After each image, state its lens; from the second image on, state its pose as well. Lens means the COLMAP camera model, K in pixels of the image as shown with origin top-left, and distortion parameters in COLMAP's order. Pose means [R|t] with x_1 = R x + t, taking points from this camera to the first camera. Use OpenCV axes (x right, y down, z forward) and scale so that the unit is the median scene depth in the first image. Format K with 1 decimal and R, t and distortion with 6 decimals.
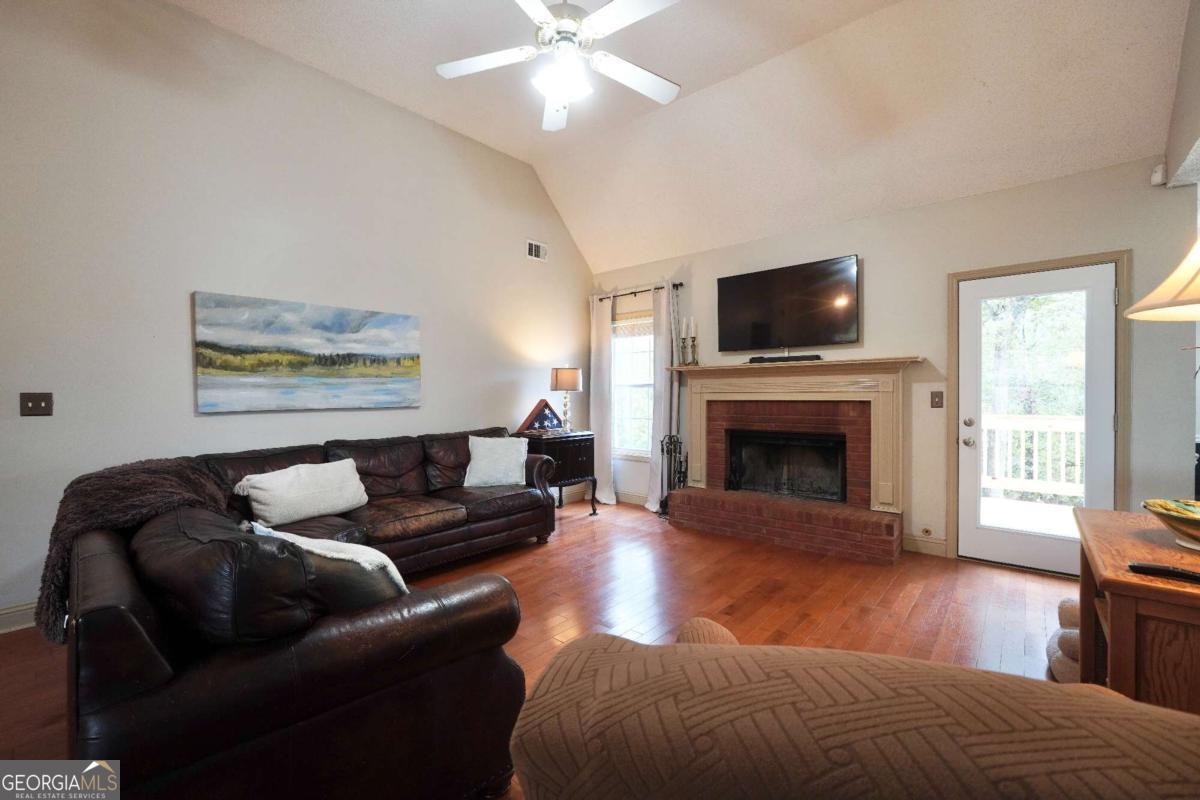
lens RADIAL K [[502.5, 0, 591.4], [0, 502.5, 400.3], [0, 0, 1]] dist [-0.020752, 0.008145]
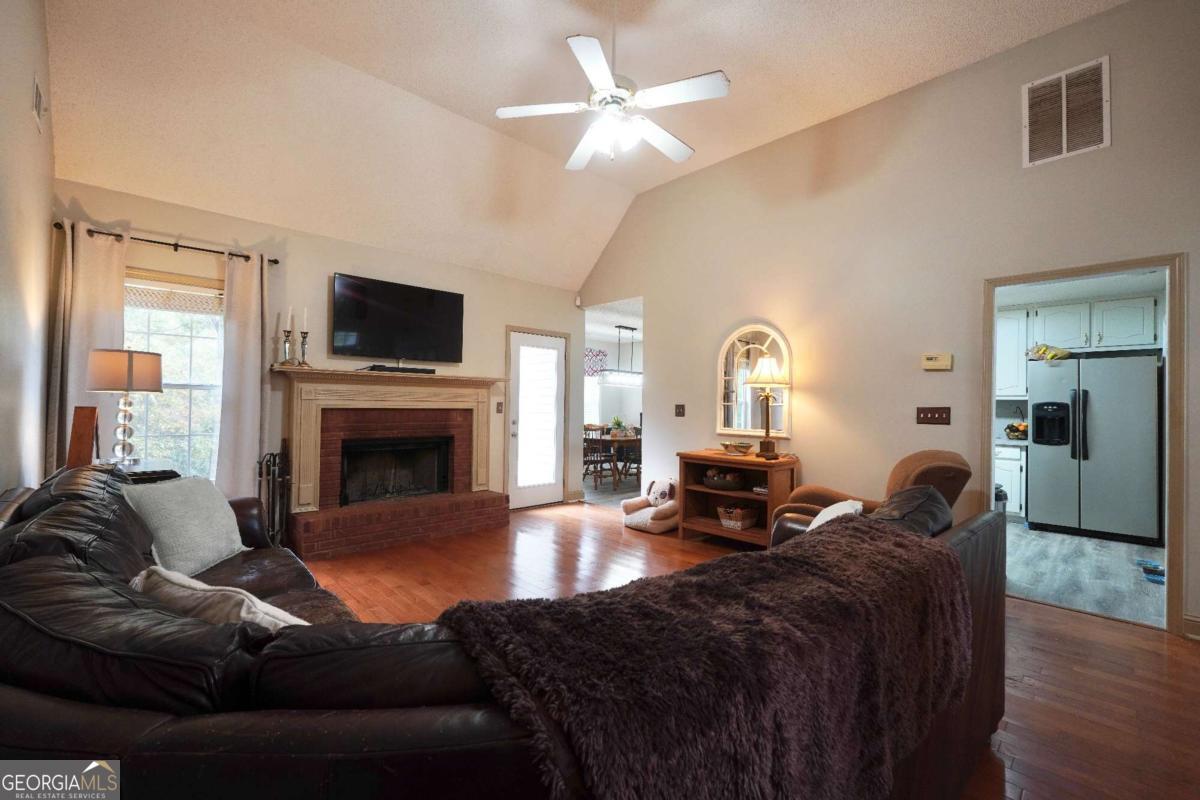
lens RADIAL K [[502.5, 0, 591.4], [0, 502.5, 400.3], [0, 0, 1]] dist [-0.020752, 0.008145]
pose [[0.090151, 0.012914, 0.995844, -0.695444], [-0.002974, 0.999915, -0.012698, -0.004869], [-0.995924, -0.001816, 0.090182, 0.539979]]
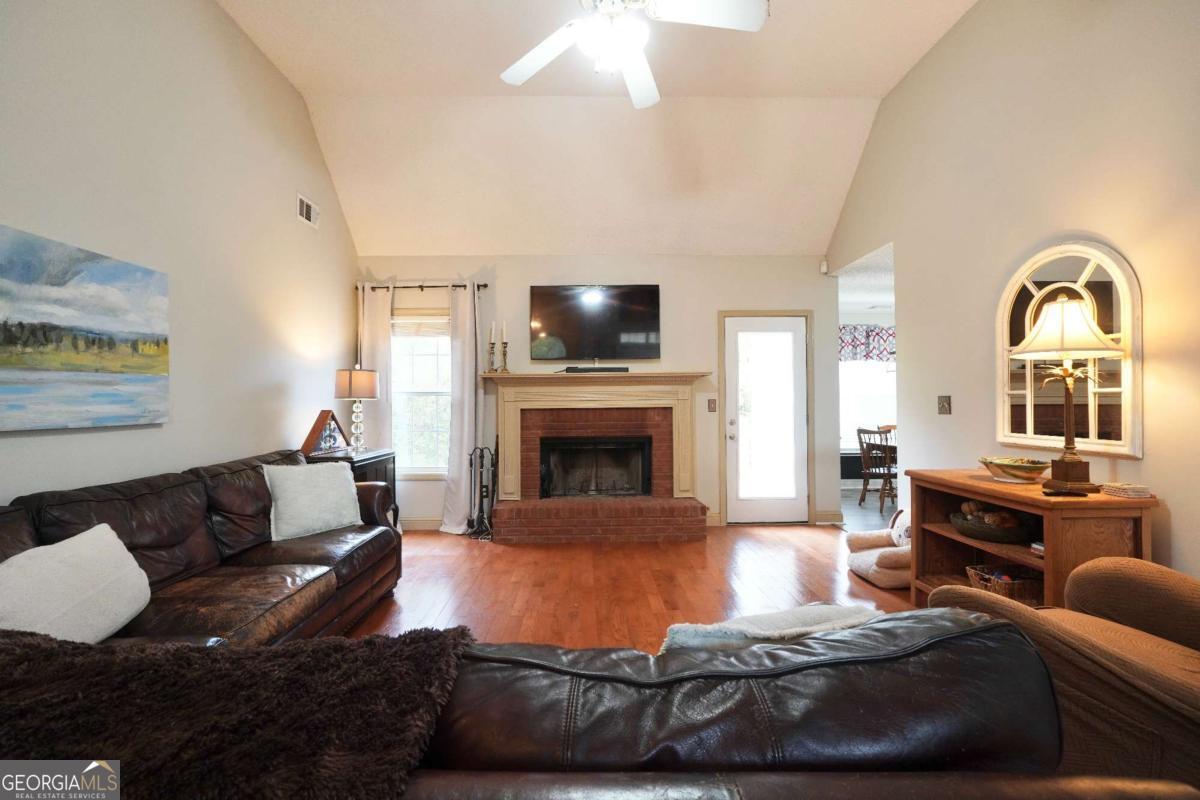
lens RADIAL K [[502.5, 0, 591.4], [0, 502.5, 400.3], [0, 0, 1]] dist [-0.020752, 0.008145]
pose [[0.737016, 0.001119, 0.675874, -0.385896], [0.013438, 0.999777, -0.016310, 0.001472], [-0.675742, 0.021104, 0.736837, 0.224261]]
